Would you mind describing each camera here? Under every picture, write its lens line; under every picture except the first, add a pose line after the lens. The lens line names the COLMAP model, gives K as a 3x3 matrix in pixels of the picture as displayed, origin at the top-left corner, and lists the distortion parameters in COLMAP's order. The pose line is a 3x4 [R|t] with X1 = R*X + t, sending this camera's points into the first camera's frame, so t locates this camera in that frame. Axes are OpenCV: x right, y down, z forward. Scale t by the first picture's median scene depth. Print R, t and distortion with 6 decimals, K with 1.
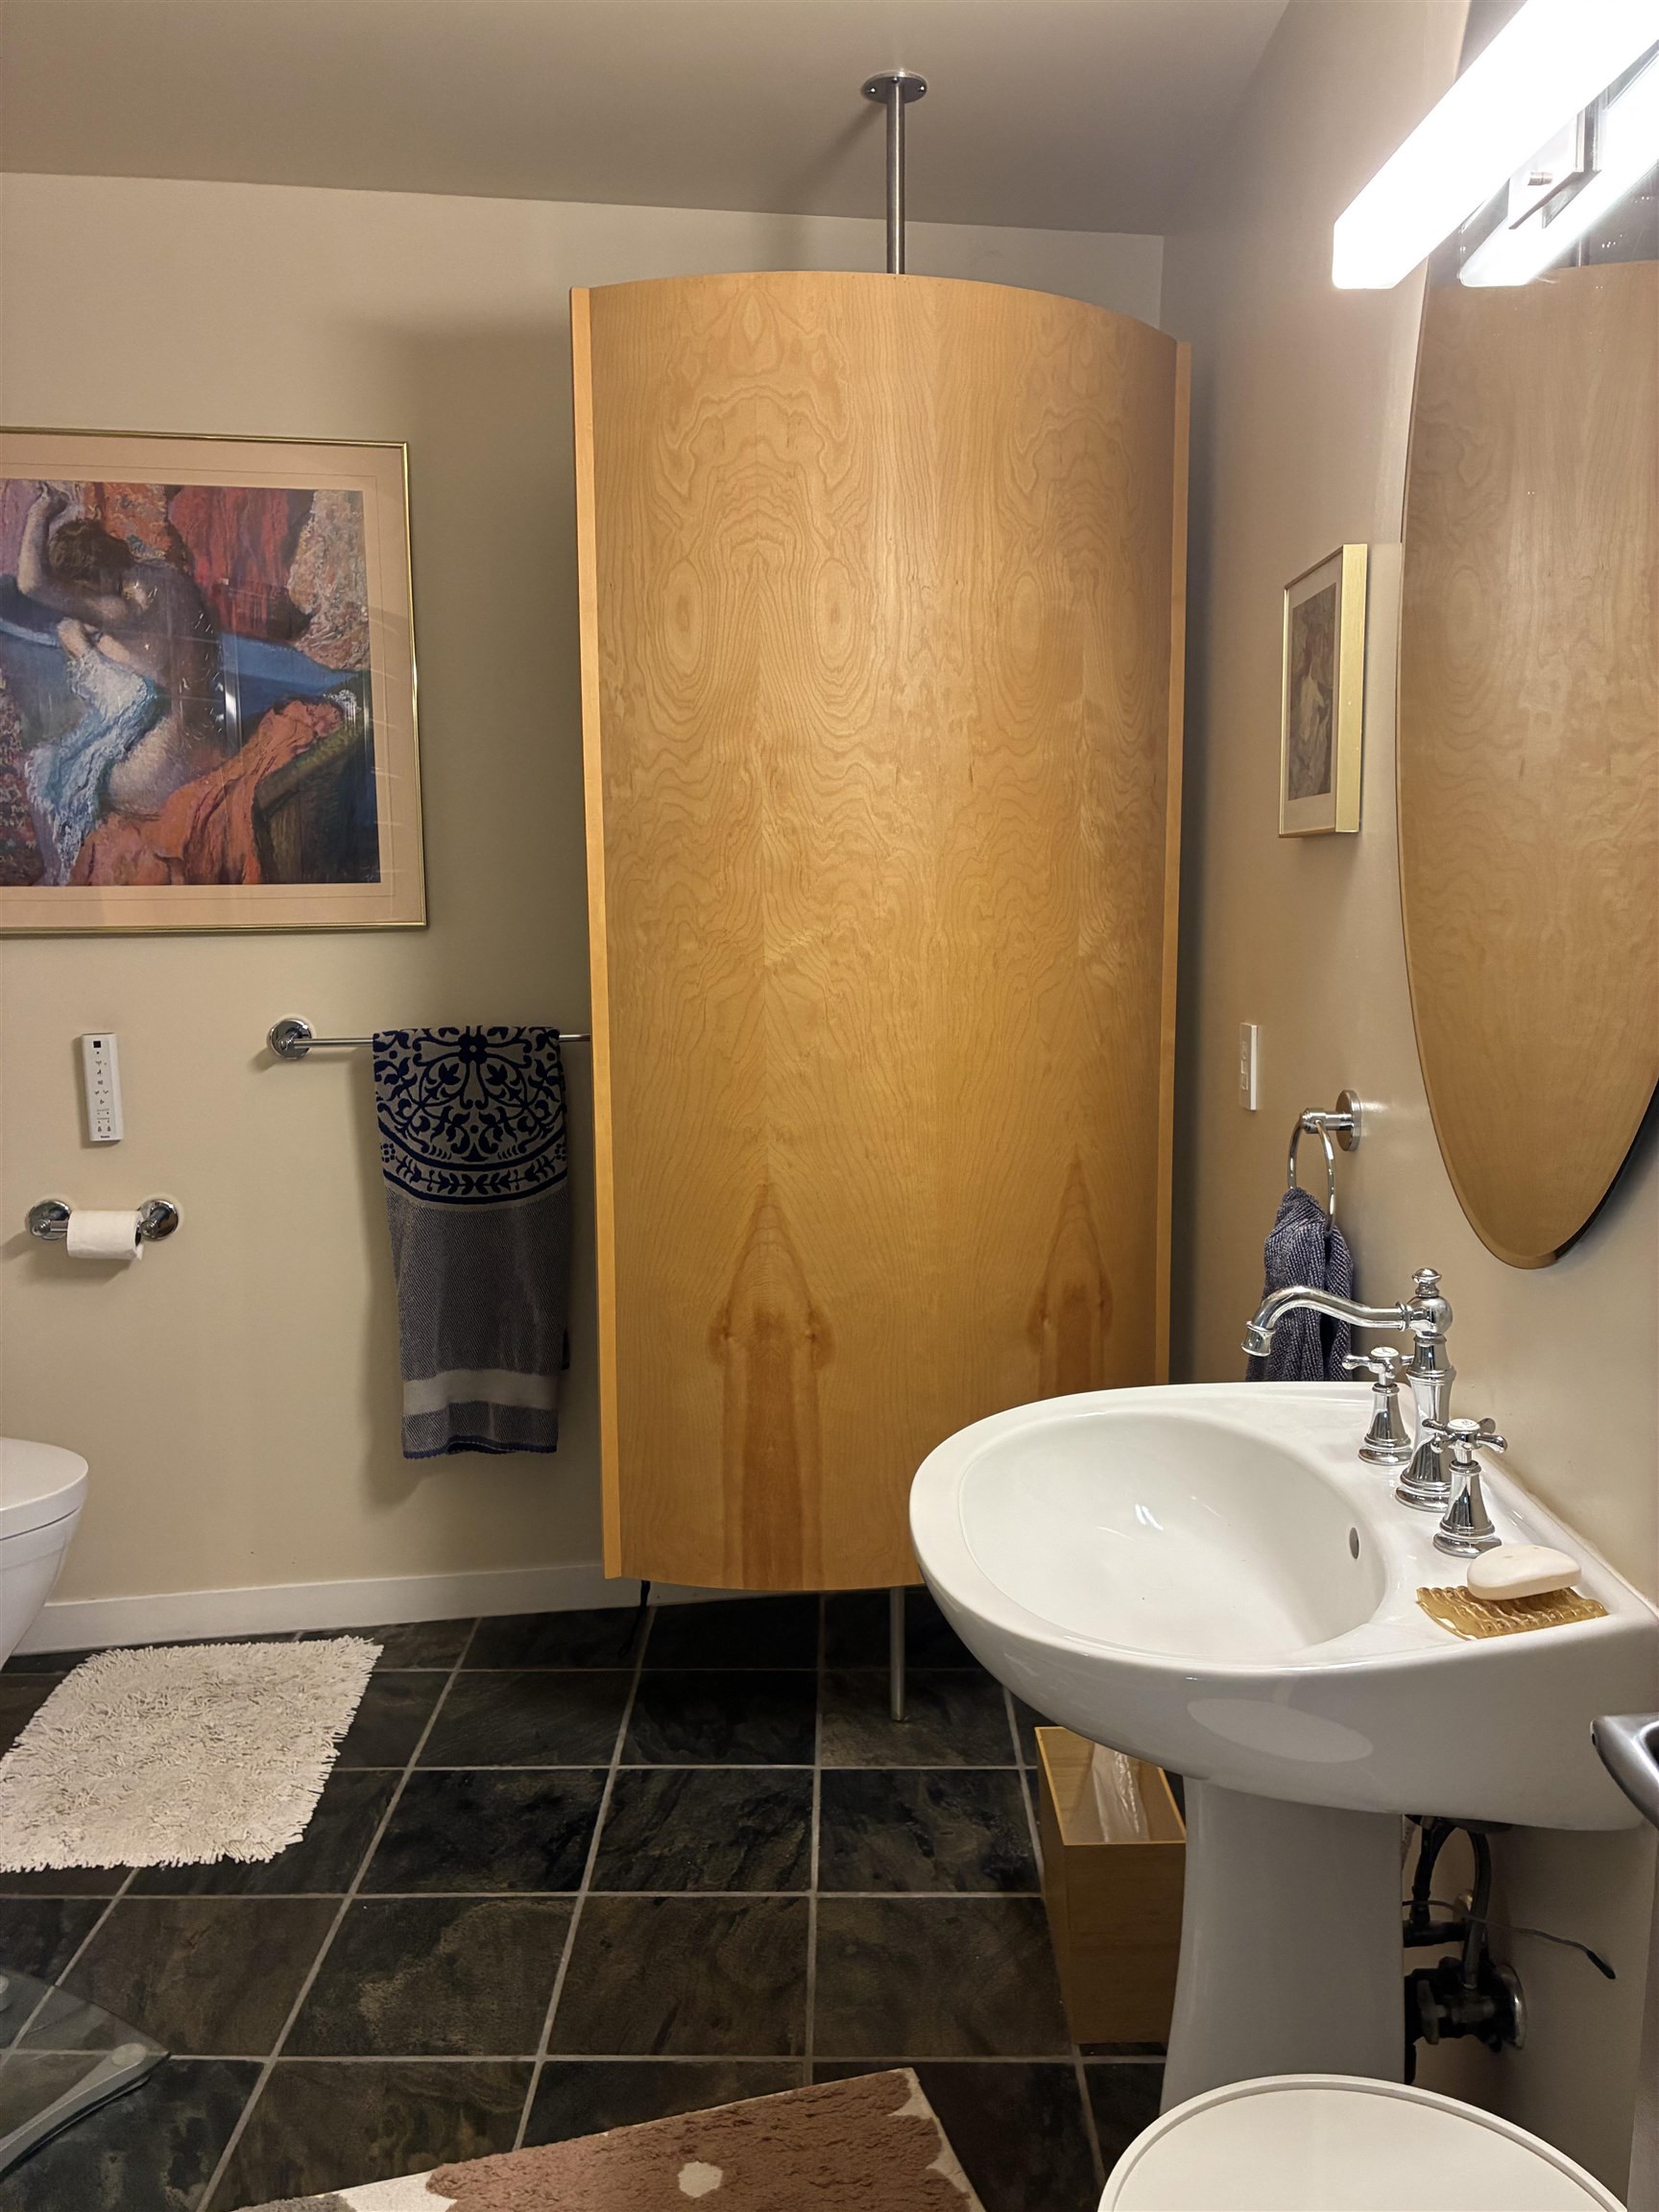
lens RADIAL K [[1685.0, 0, 832.2], [0, 1685.0, 1101.2], [0, 0, 1]] dist [0.057786, -0.030061]
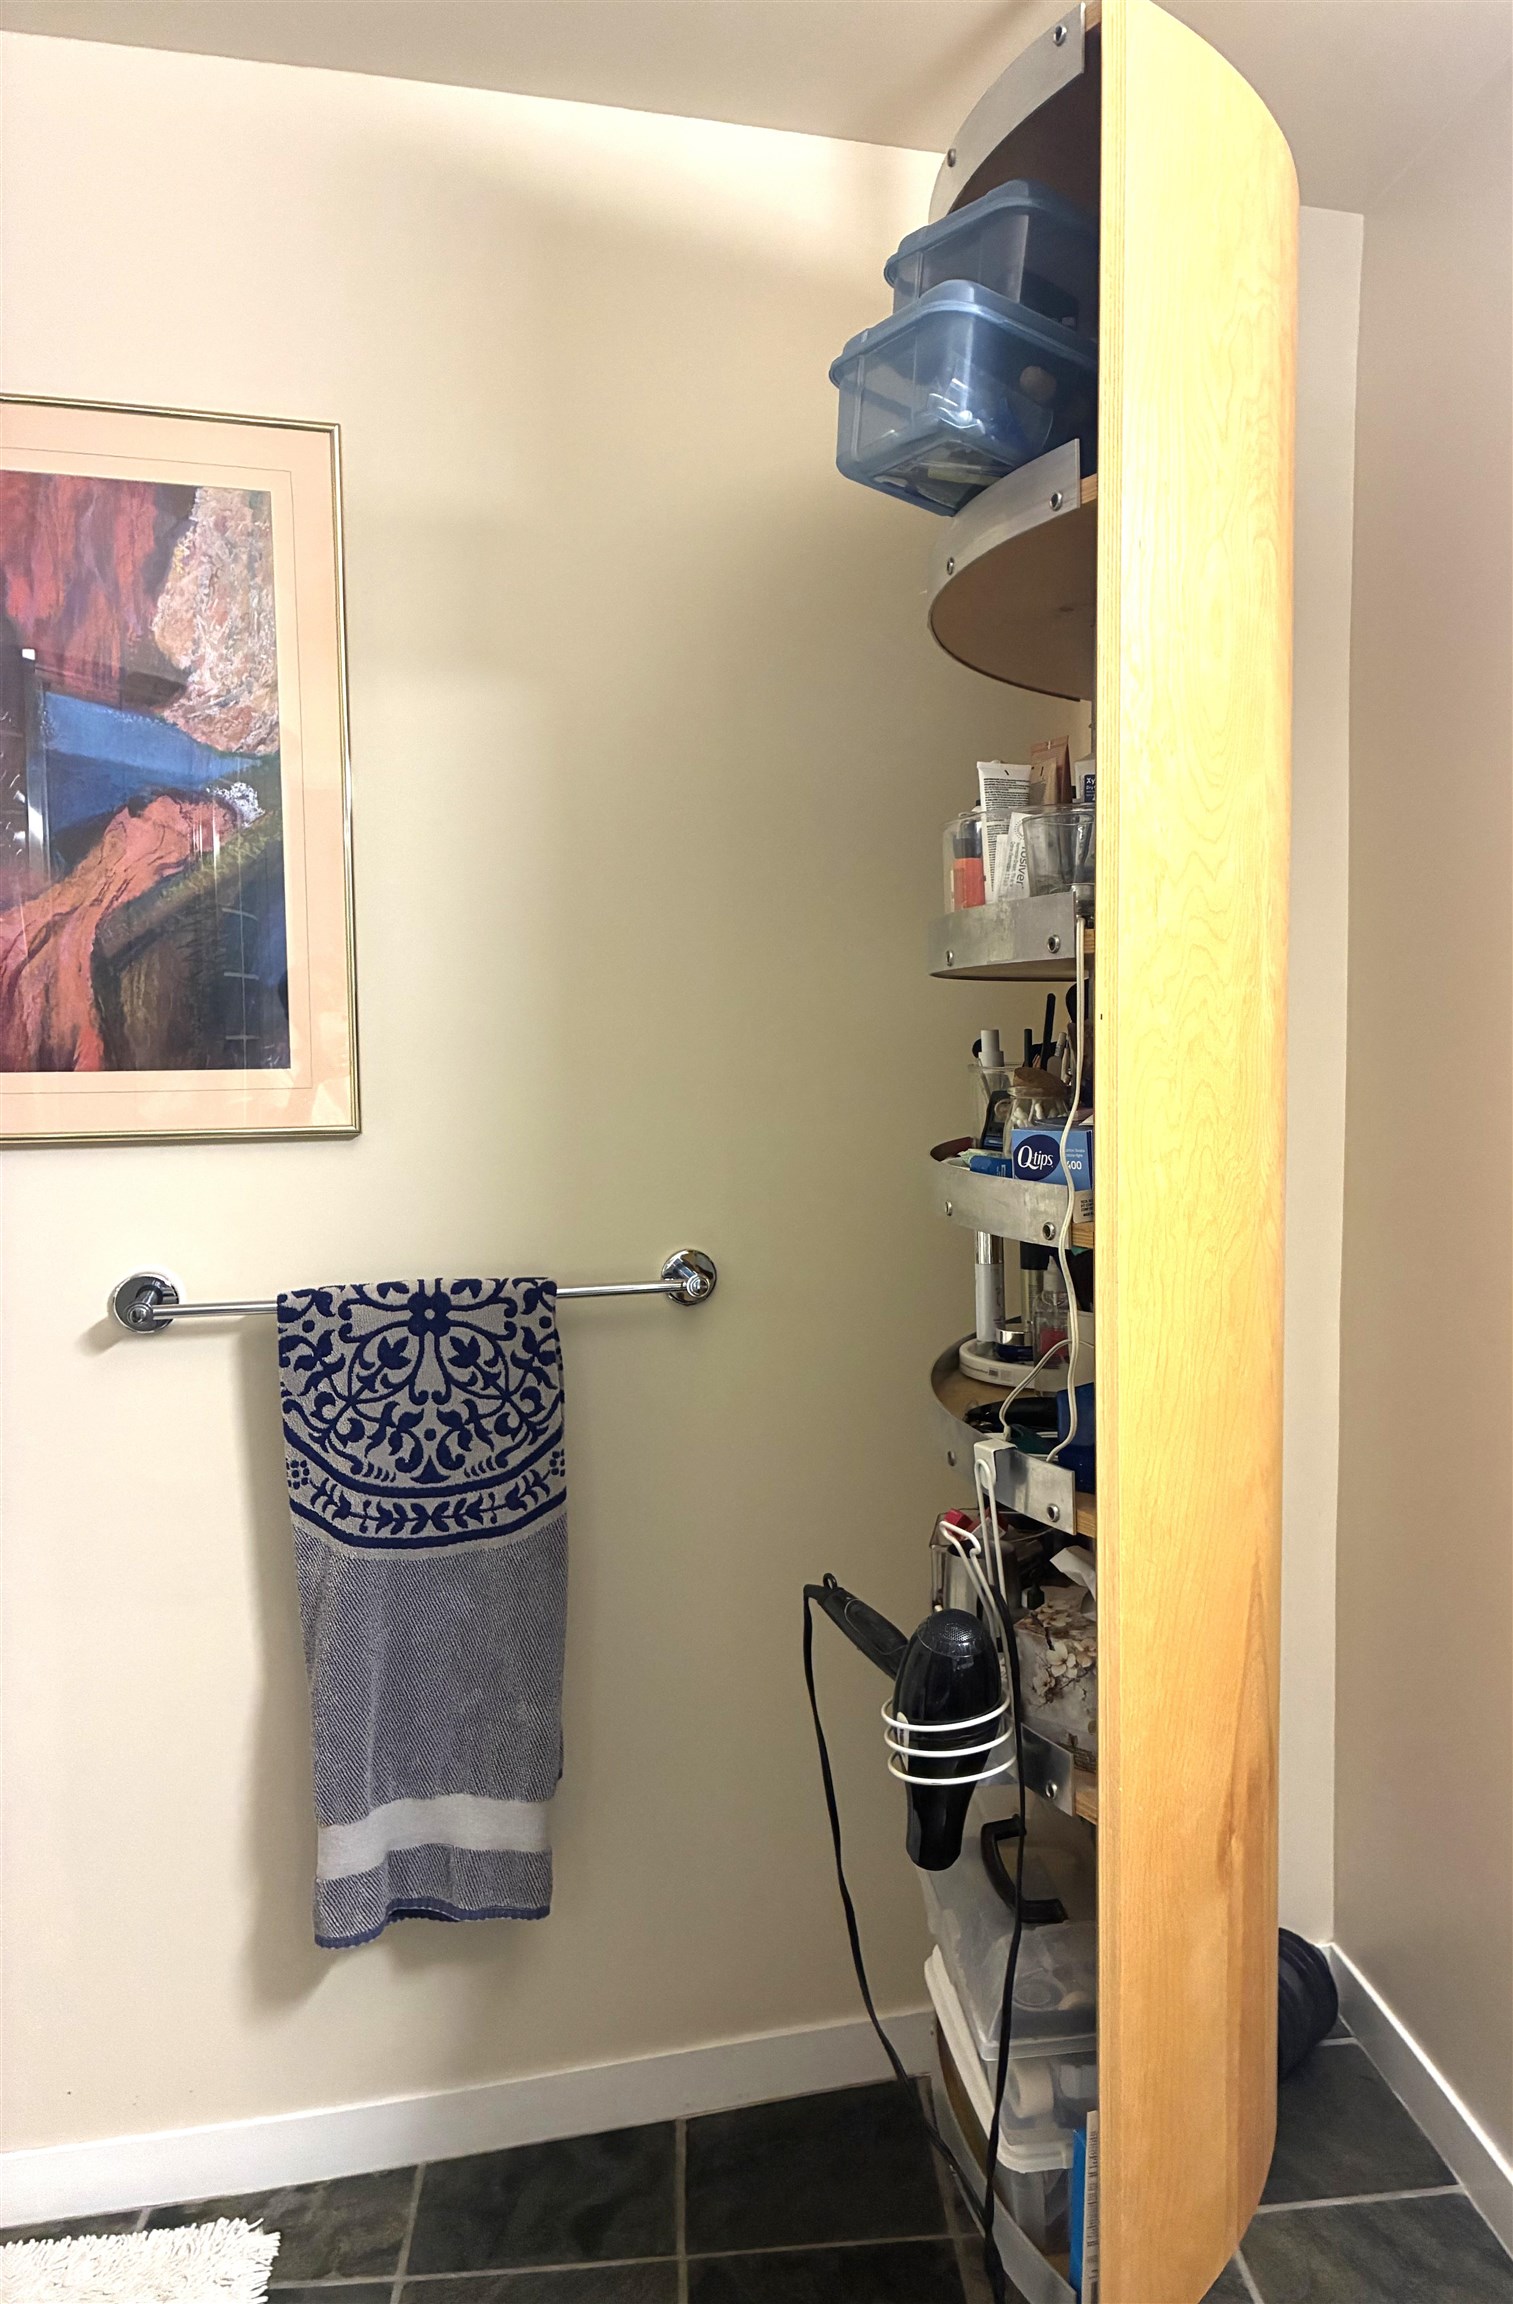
lens RADIAL K [[1556.2, 0, 758.3], [0, 1556.2, 1156.8], [0, 0, 1]] dist [0.039539, -0.015808]
pose [[0.992830, -0.005822, 0.119391, -0.156565], [0.012123, 0.998567, -0.052119, -0.059577], [-0.118917, 0.053193, 0.991478, 0.366954]]
